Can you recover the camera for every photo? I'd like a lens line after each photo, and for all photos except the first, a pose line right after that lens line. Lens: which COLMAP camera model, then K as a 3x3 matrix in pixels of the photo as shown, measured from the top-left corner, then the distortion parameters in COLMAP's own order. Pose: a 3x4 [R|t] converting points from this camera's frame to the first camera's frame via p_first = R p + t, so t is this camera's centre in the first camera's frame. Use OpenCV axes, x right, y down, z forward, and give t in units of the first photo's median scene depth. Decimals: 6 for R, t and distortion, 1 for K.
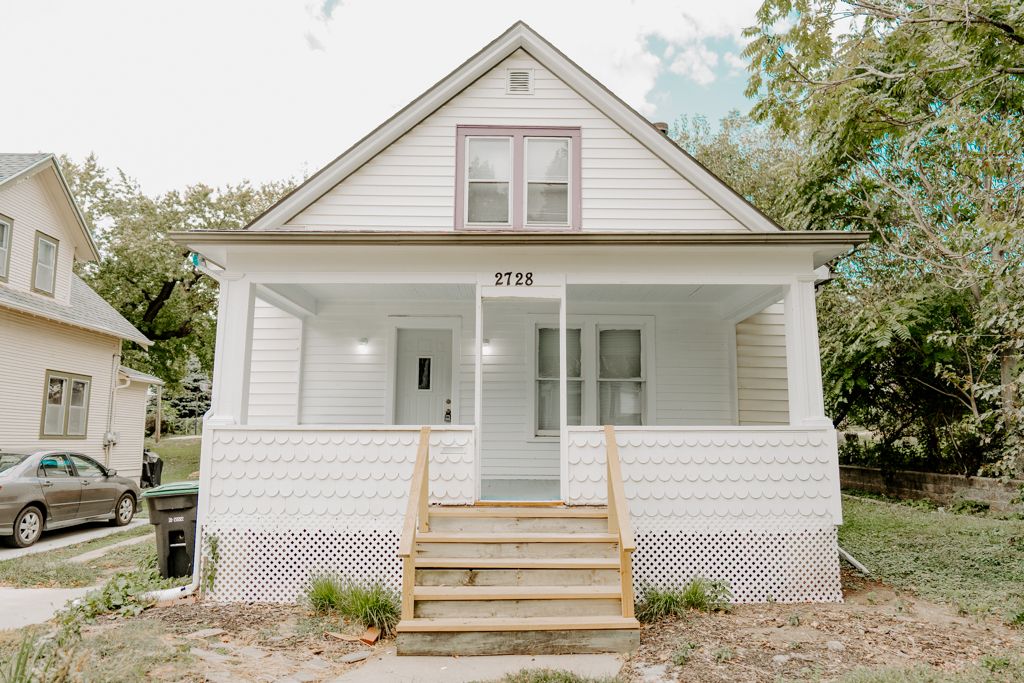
lens RADIAL K [[698.3, 0, 512.0], [0, 698.3, 341.5], [0, 0, 1]] dist [0.002830, 0.002608]
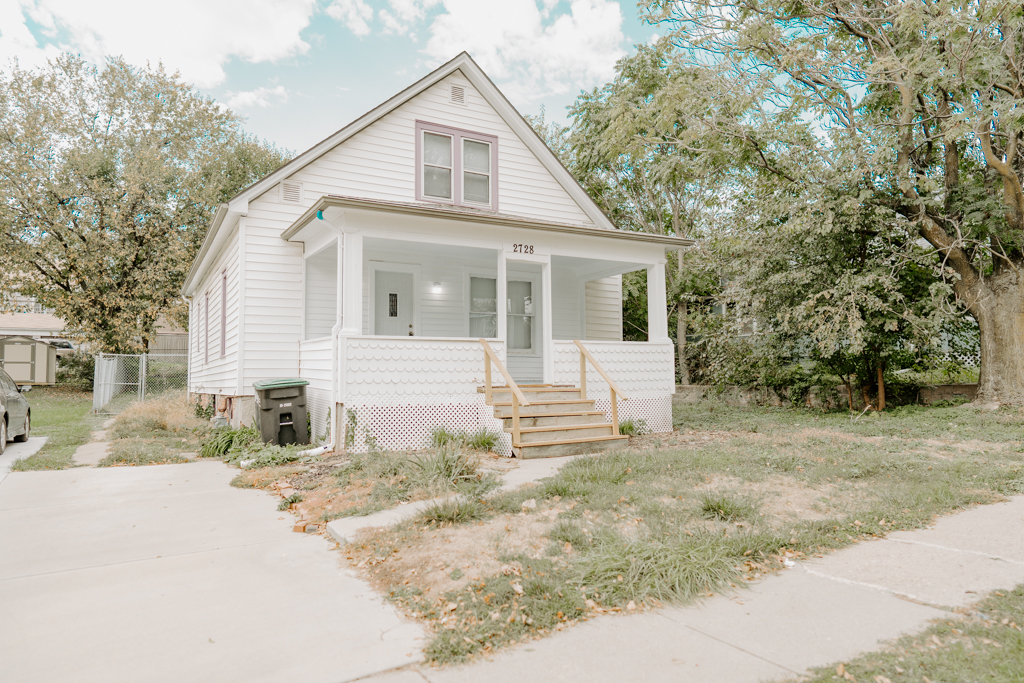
lens RADIAL K [[698.3, 0, 512.0], [0, 698.3, 341.5], [0, 0, 1]] dist [0.002830, 0.002608]
pose [[0.869316, 0.016821, 0.493971, -0.808633], [-0.057287, 0.996114, 0.066895, 0.016826], [-0.490926, -0.086451, 0.866901, -0.399025]]
